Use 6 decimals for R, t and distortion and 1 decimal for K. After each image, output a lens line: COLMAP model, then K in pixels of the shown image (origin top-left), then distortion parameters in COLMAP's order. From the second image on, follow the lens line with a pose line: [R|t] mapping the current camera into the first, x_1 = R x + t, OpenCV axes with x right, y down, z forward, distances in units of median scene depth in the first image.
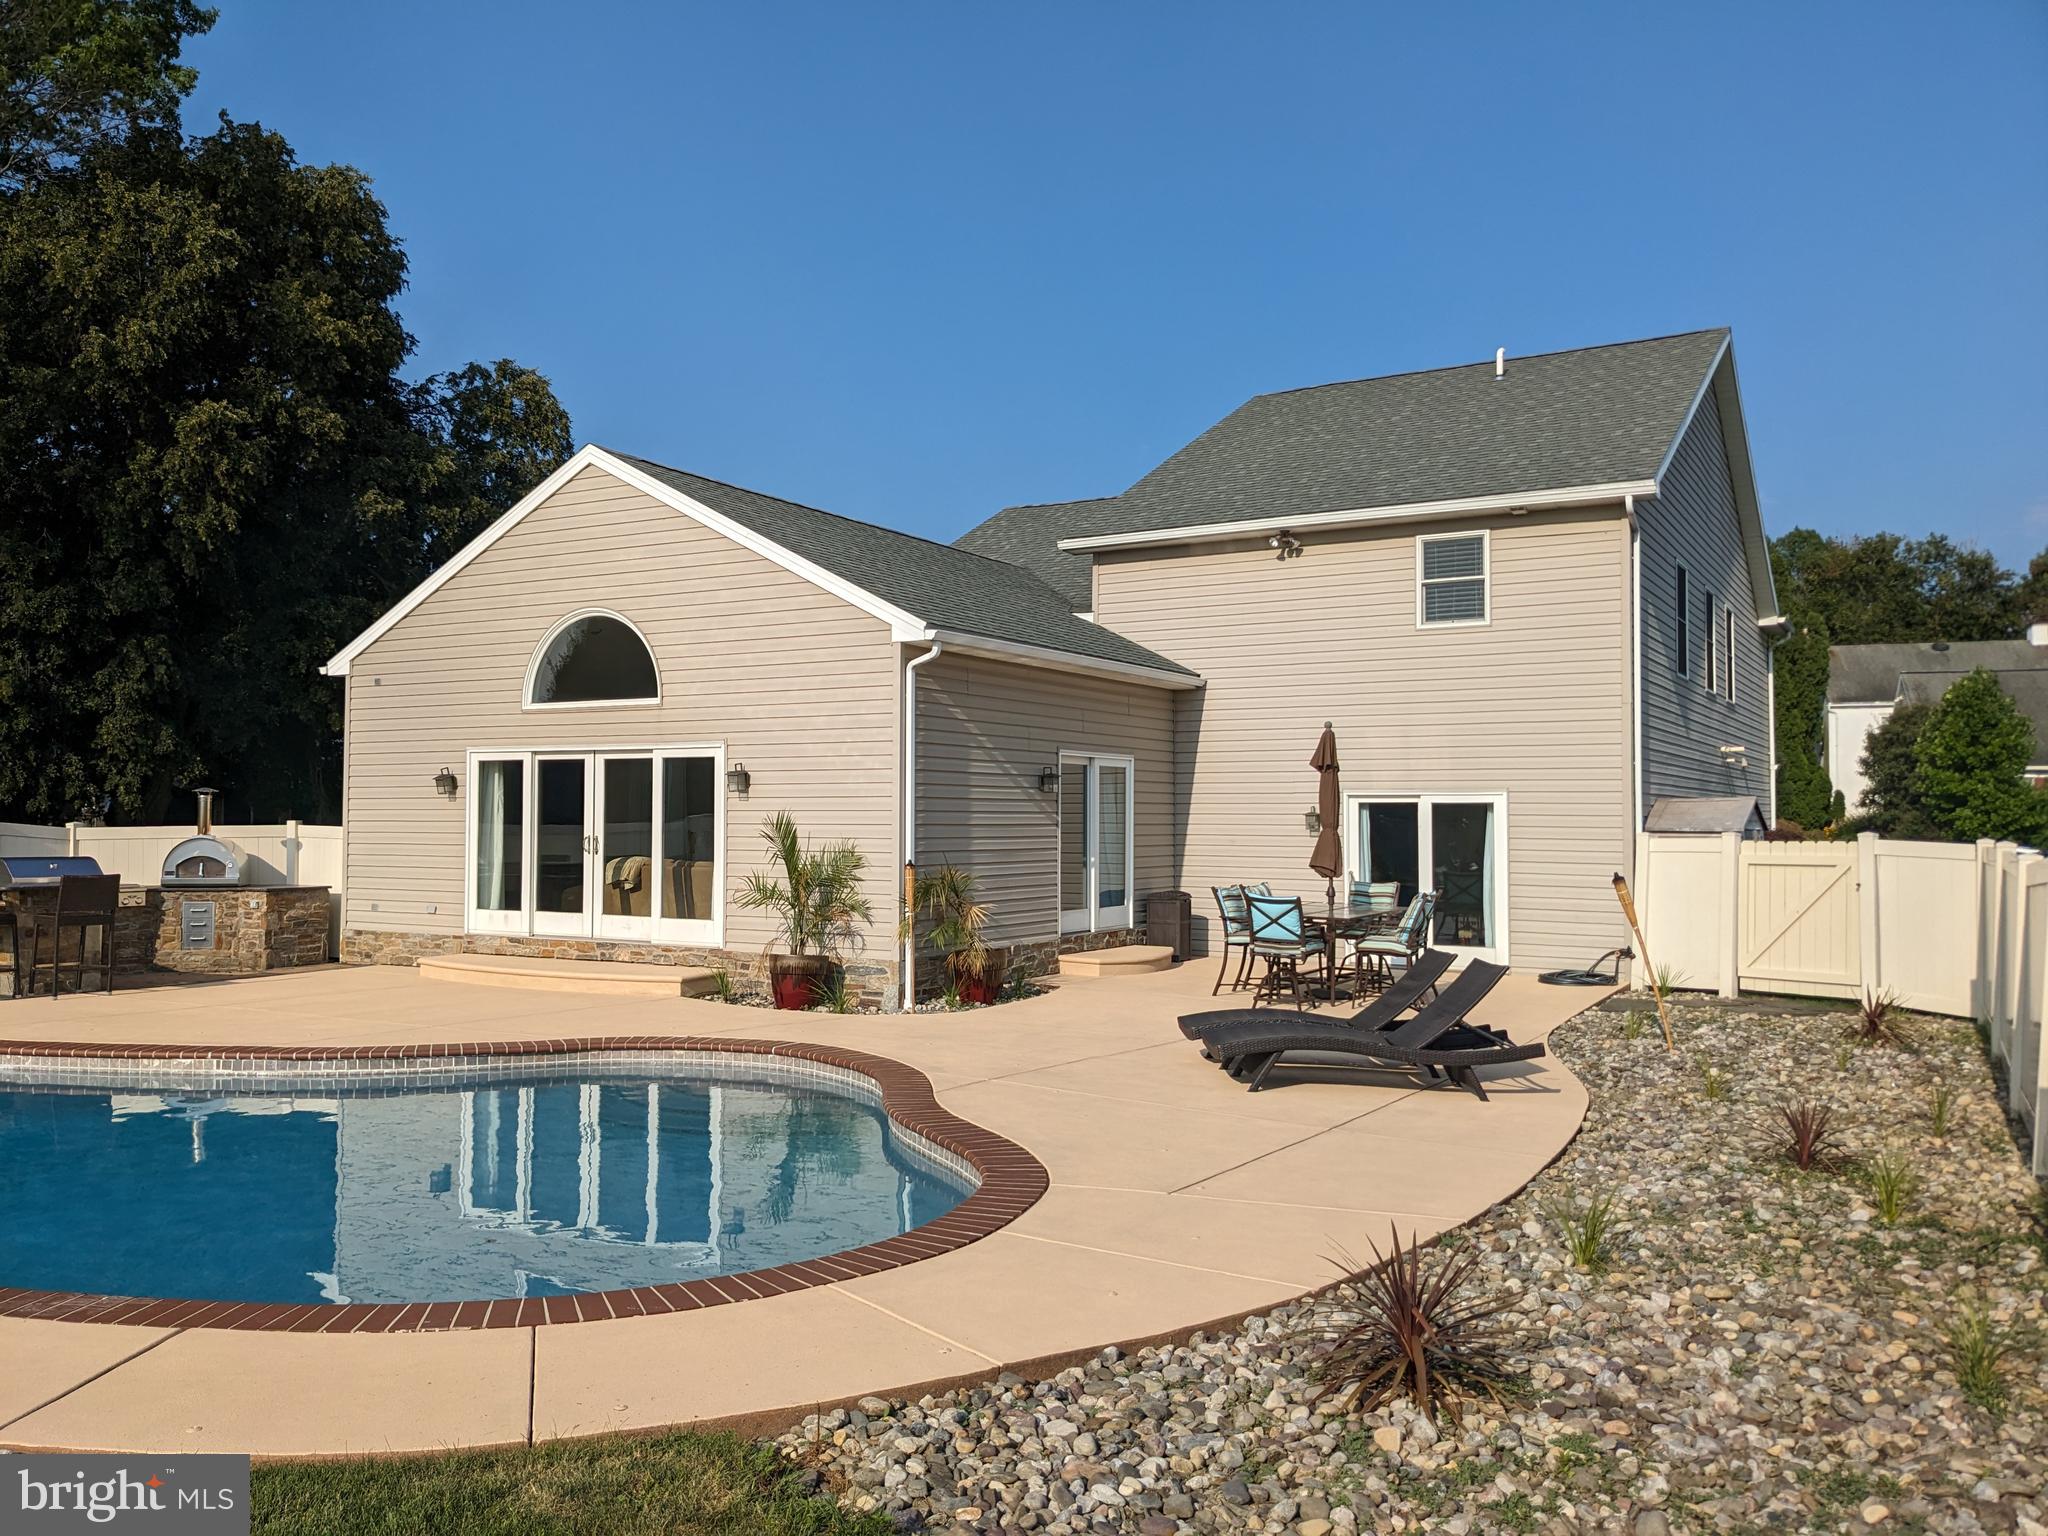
lens RADIAL K [[1609.2, 0, 1024.0], [0, 1609.2, 768.0], [0, 0, 1]] dist [0.043640, -0.077770]
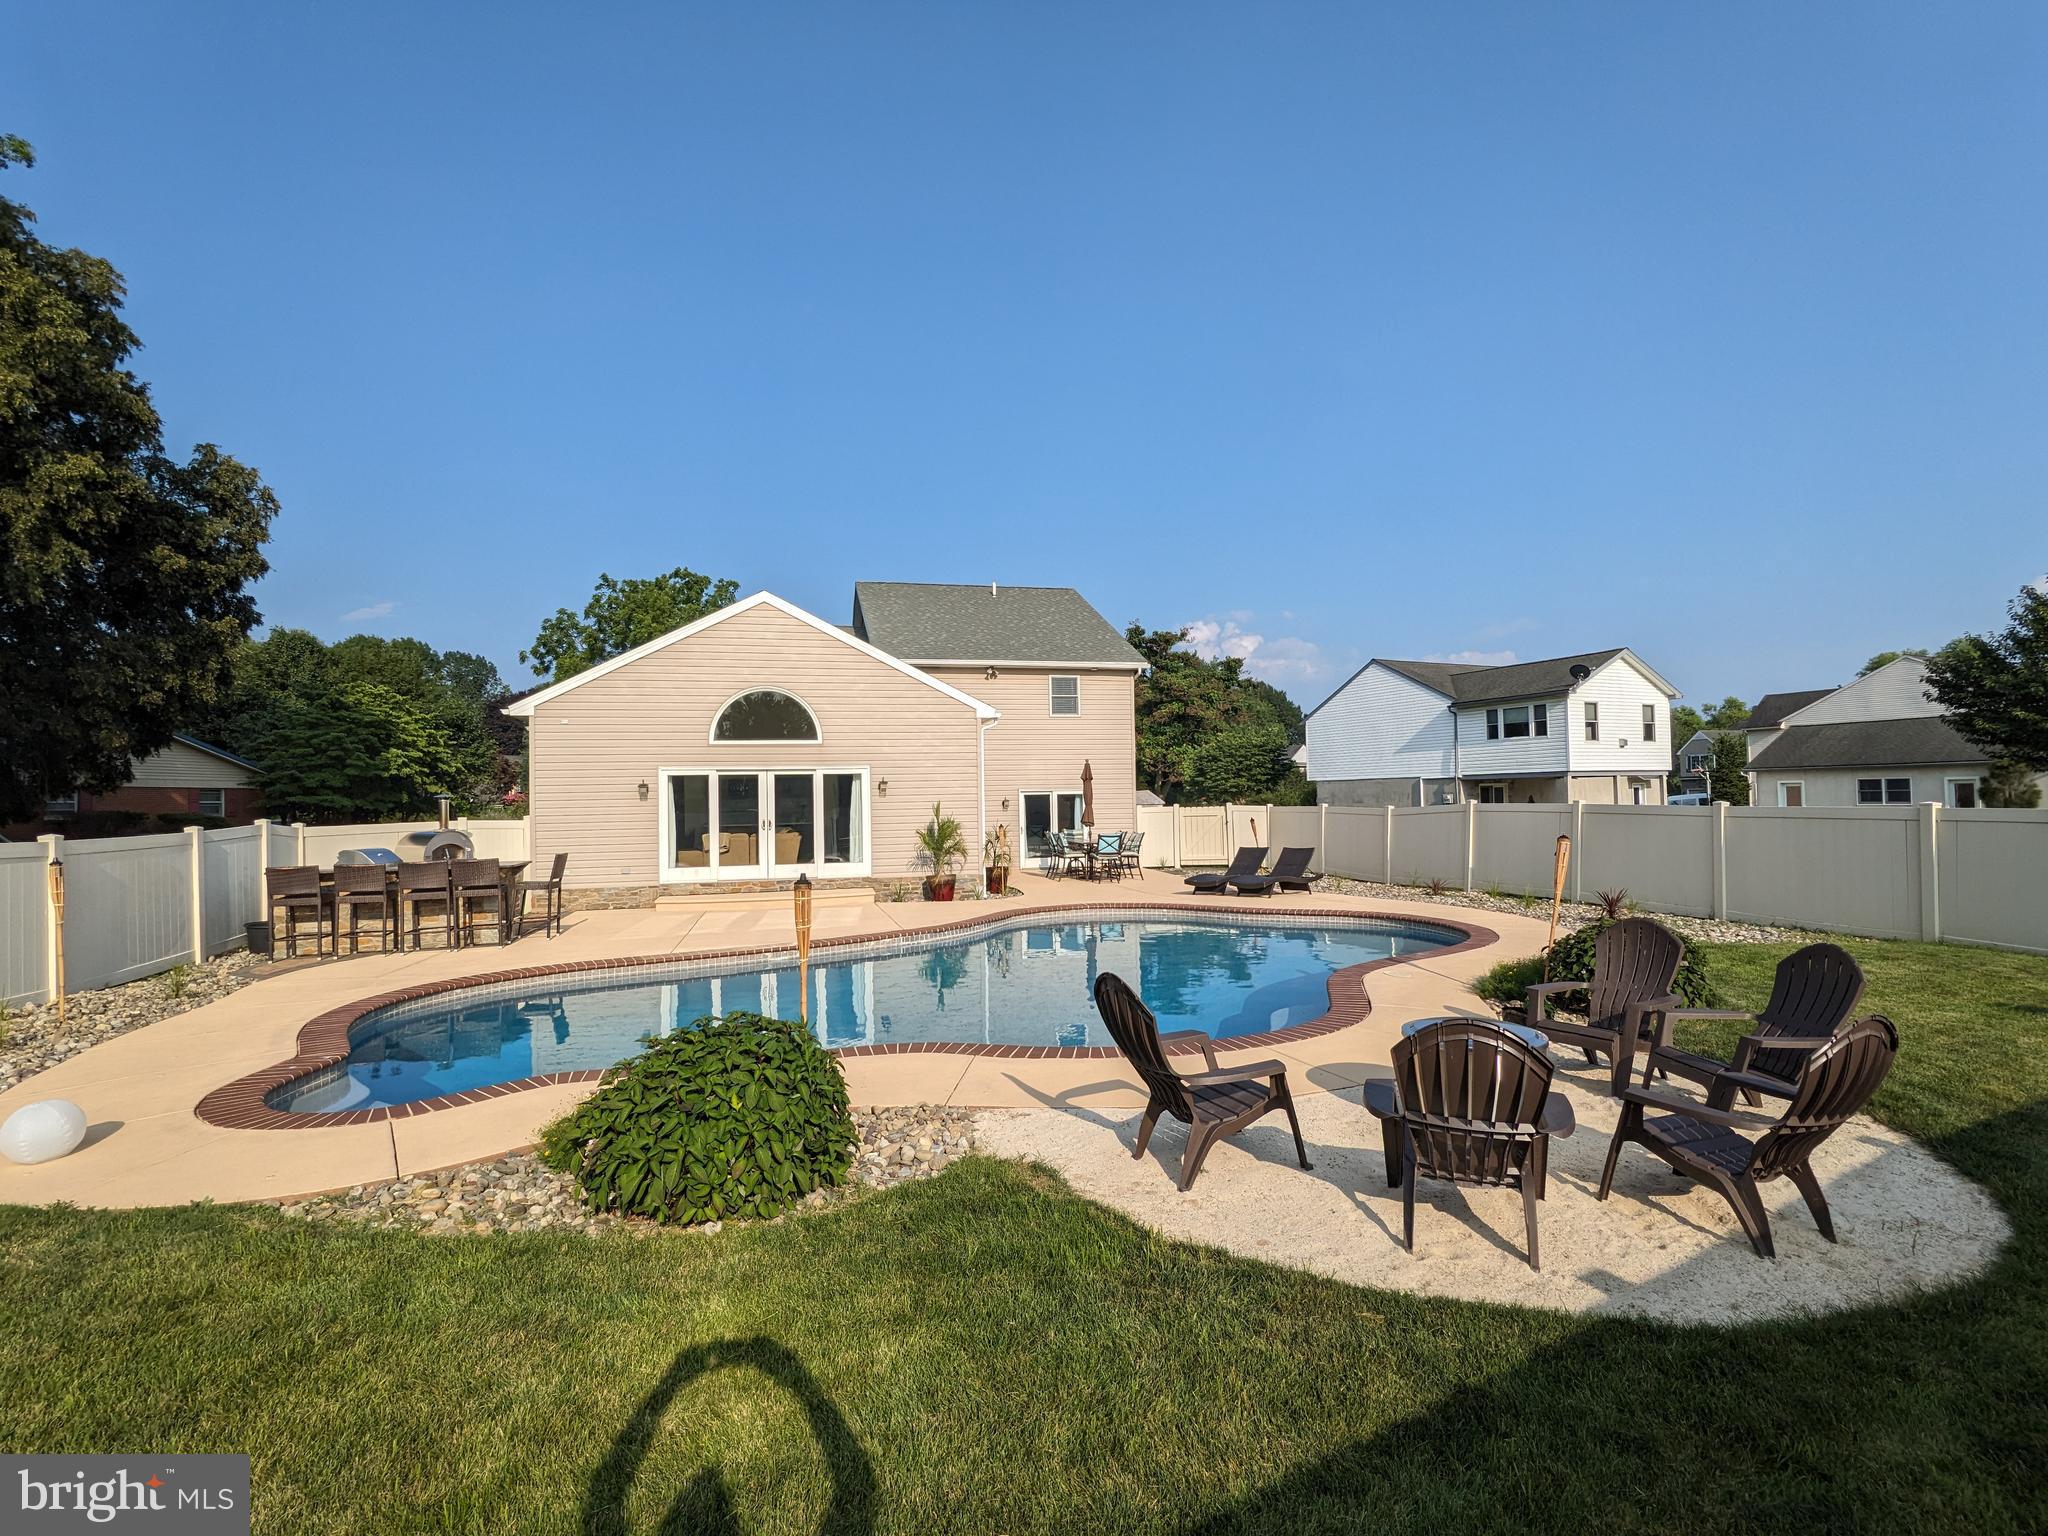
lens RADIAL K [[989.0, 0, 1024.0], [0, 989.0, 768.0], [0, 0, 1]] dist [-0.000610, -0.000004]
pose [[0.712363, 0.006603, 0.701780, -0.716591], [-0.001735, 0.999969, -0.007648, -0.004310], [-0.701809, 0.004230, 0.712352, 0.052104]]
